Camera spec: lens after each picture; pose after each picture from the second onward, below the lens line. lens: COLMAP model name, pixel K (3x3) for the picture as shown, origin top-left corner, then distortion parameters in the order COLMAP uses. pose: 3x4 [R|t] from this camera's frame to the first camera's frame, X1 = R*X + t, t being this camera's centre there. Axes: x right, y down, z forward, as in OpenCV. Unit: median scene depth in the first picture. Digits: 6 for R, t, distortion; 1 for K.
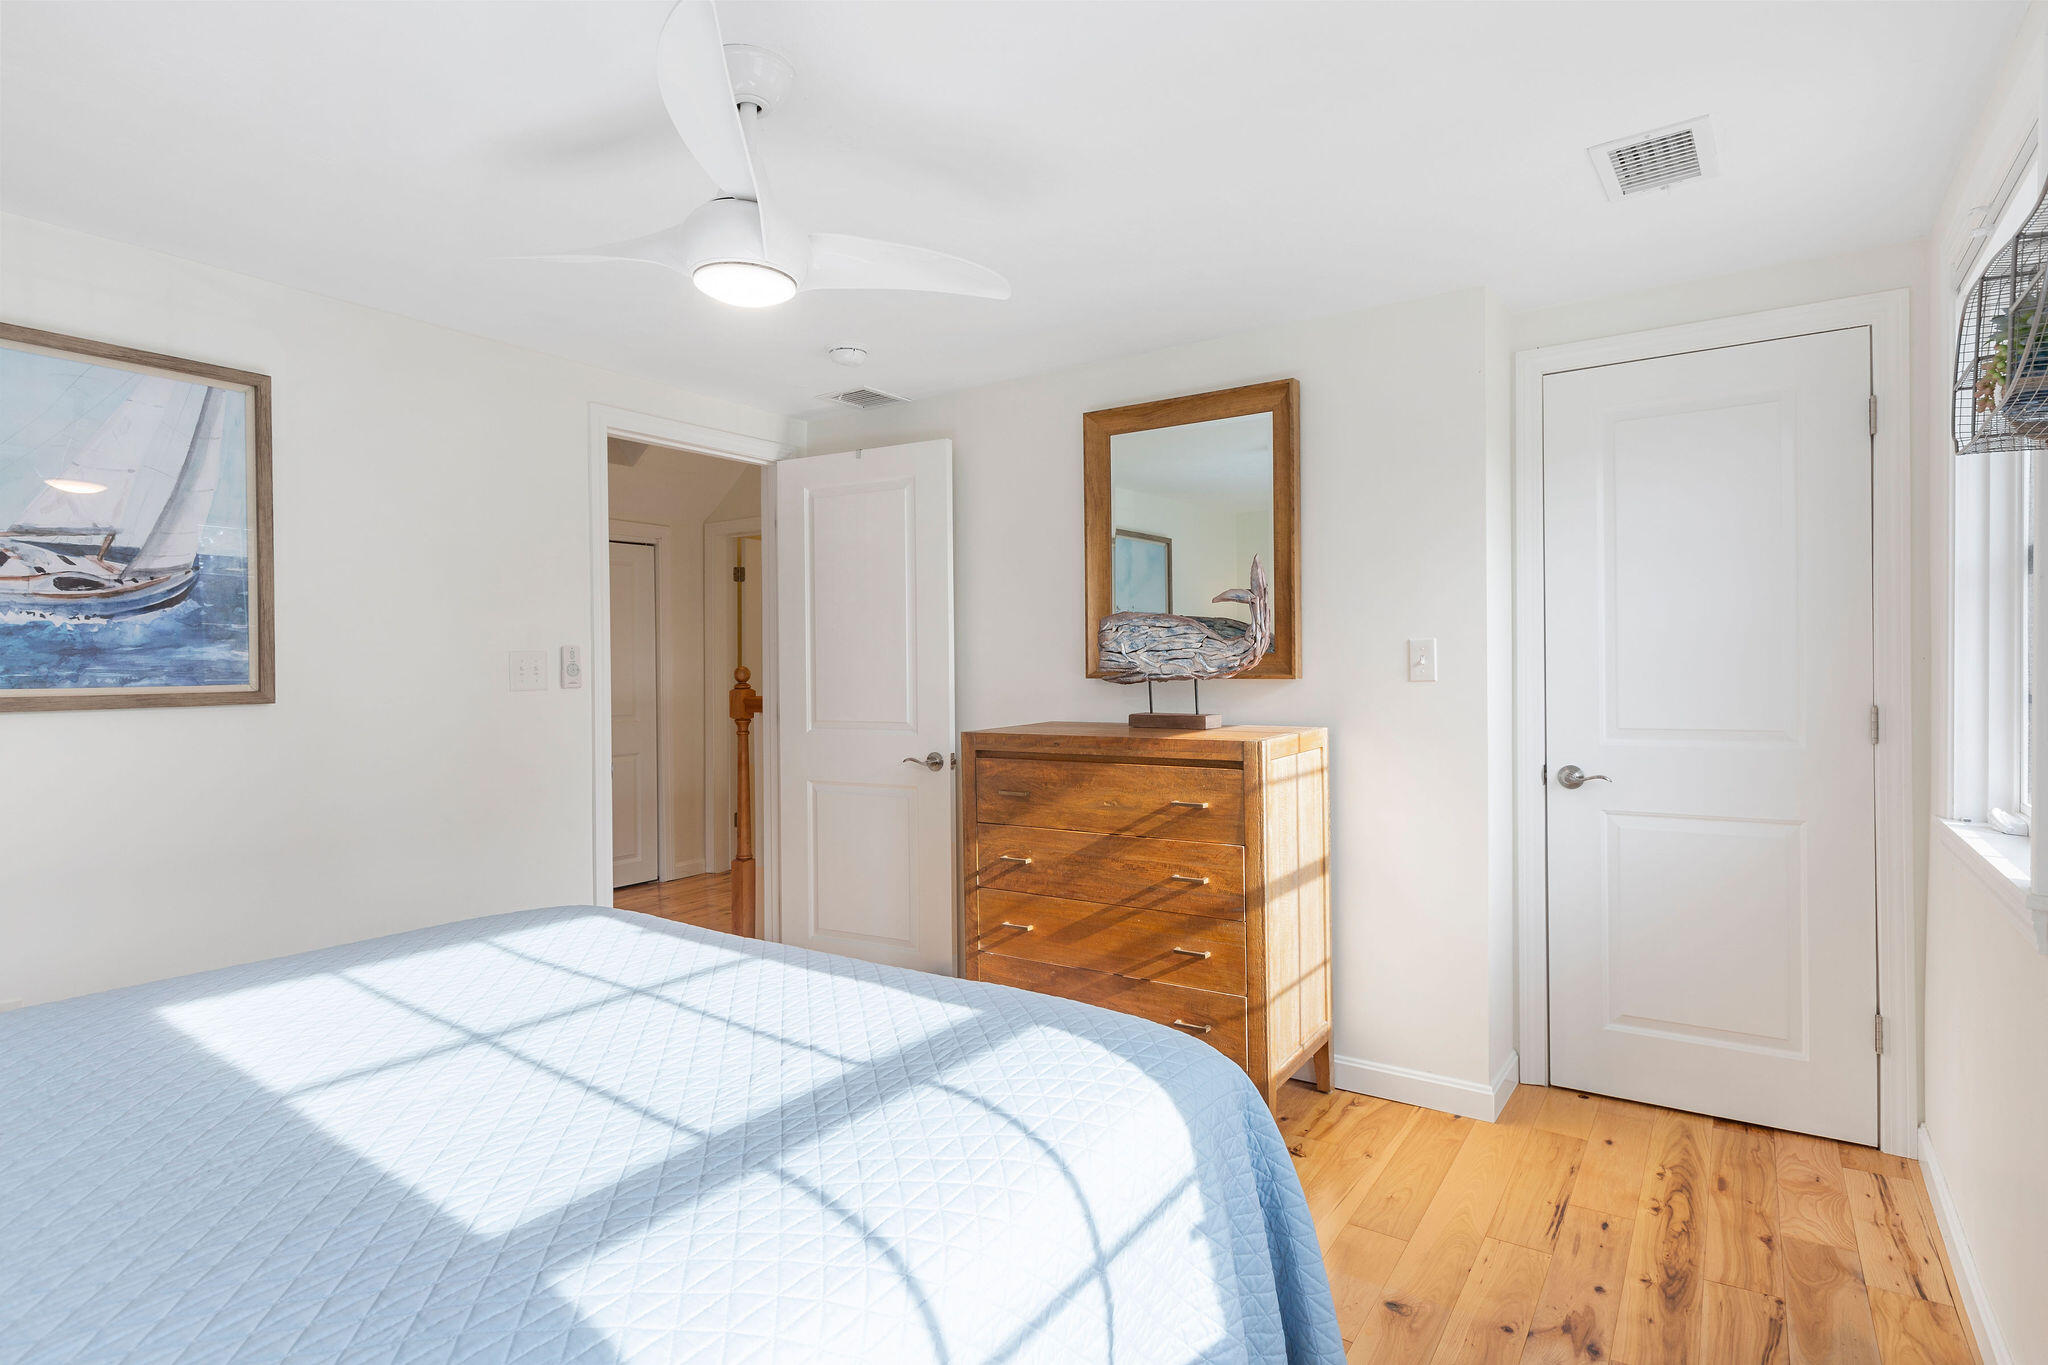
lens RADIAL K [[1079.8, 0, 1036.6], [0, 1079.8, 677.7], [0, 0, 1]] dist [-0.001730, 0.002392]
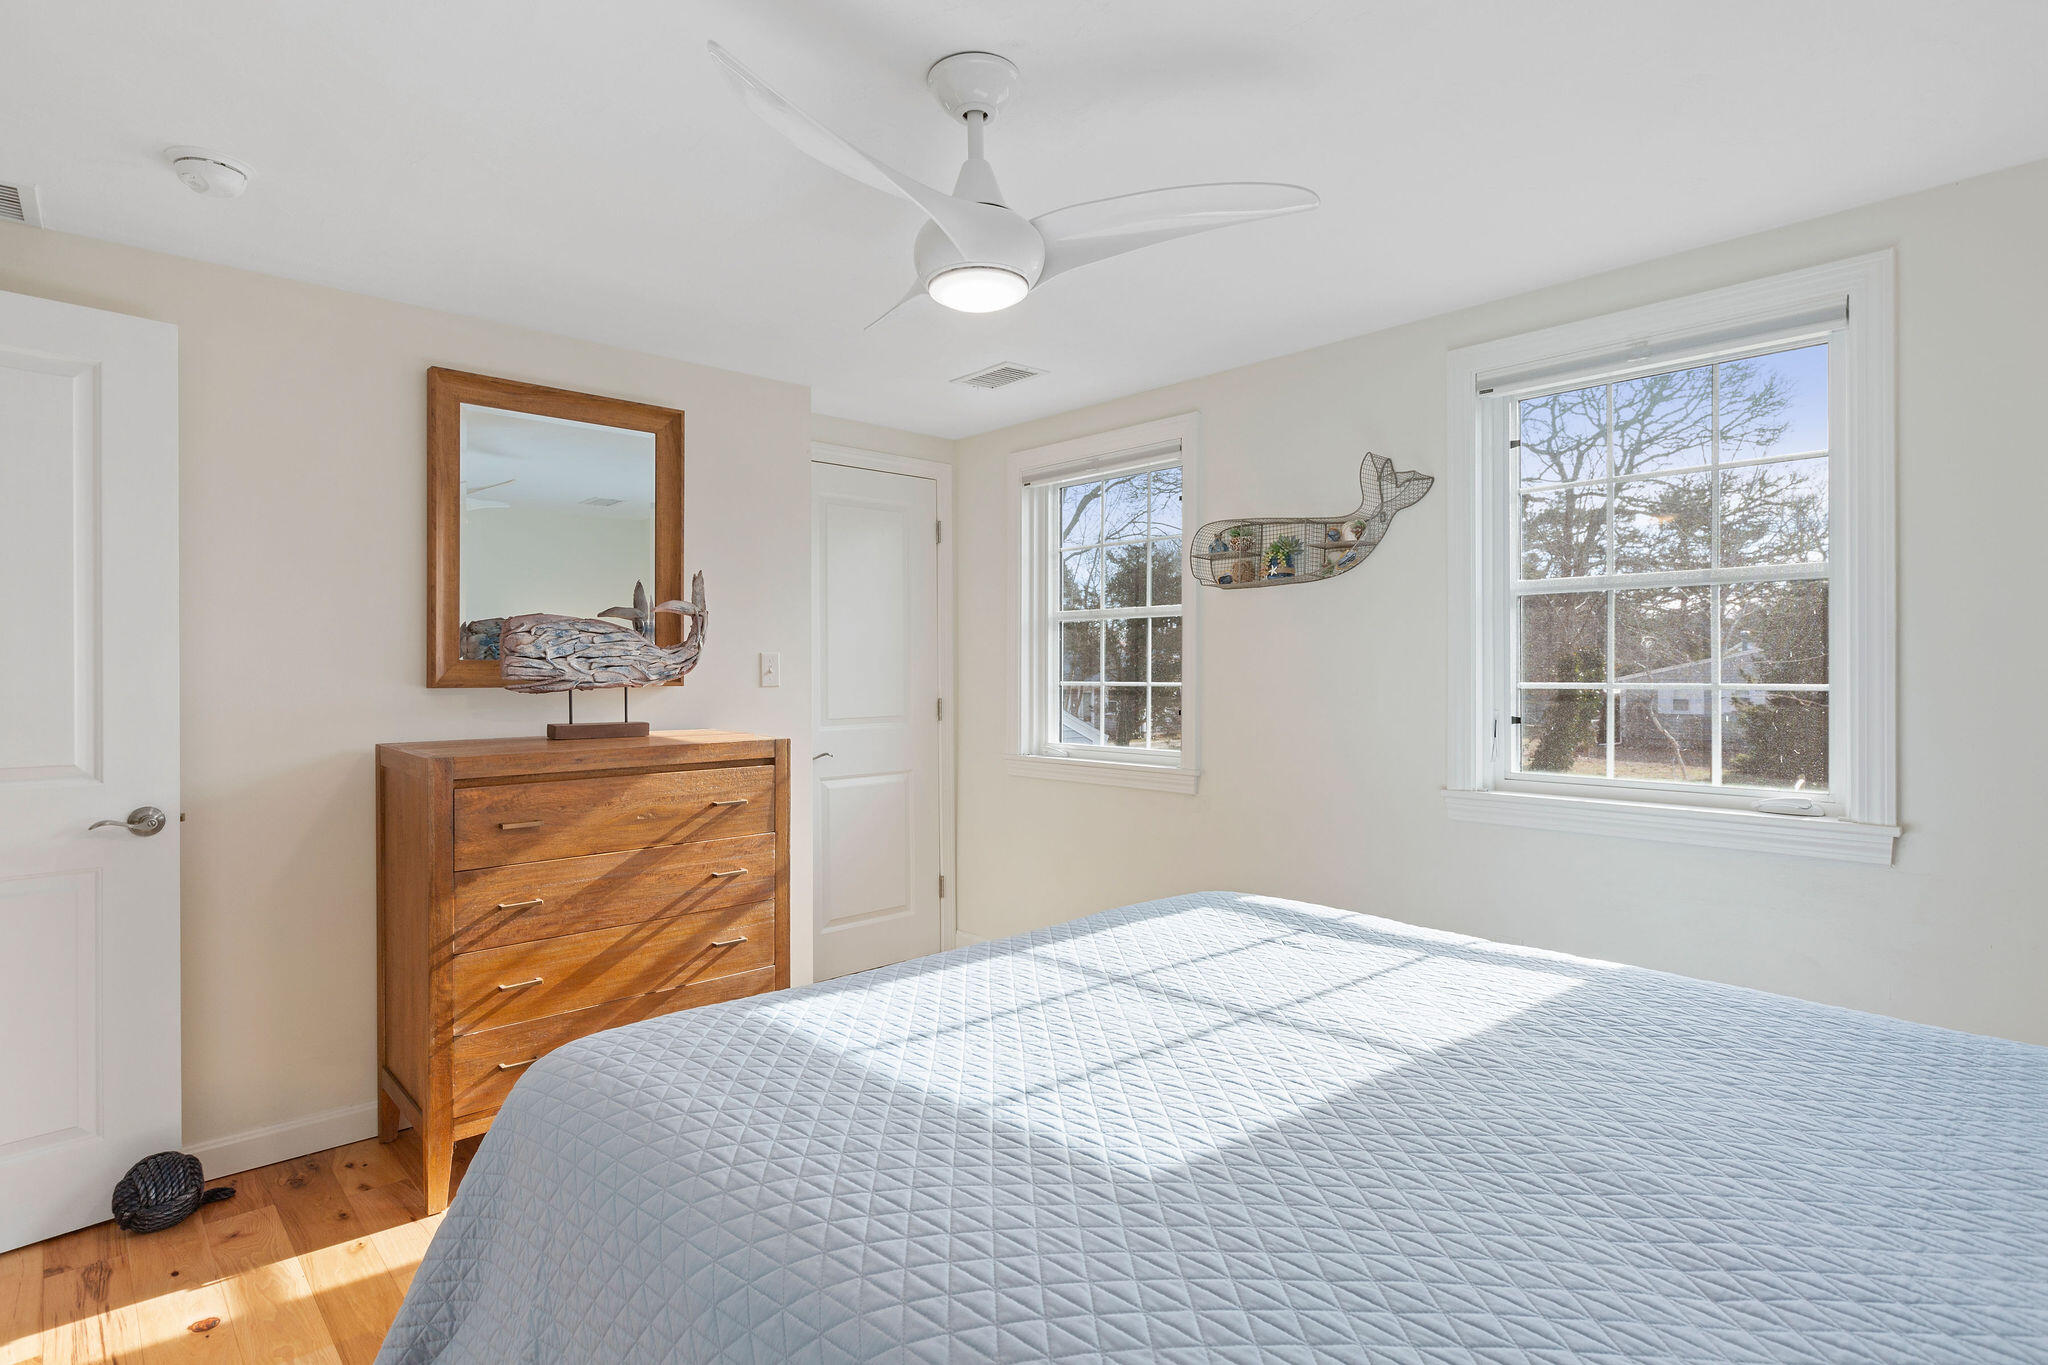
lens RADIAL K [[1004.2, 0, 1036.7], [0, 1004.2, 676.3], [0, 0, 1]] dist [-0.006220, -0.001180]
pose [[0.216777, 0.003337, 0.976216, -0.678325], [0.010424, 0.999929, -0.005733, 0.000916], [-0.976166, 0.011418, 0.216727, 0.435683]]
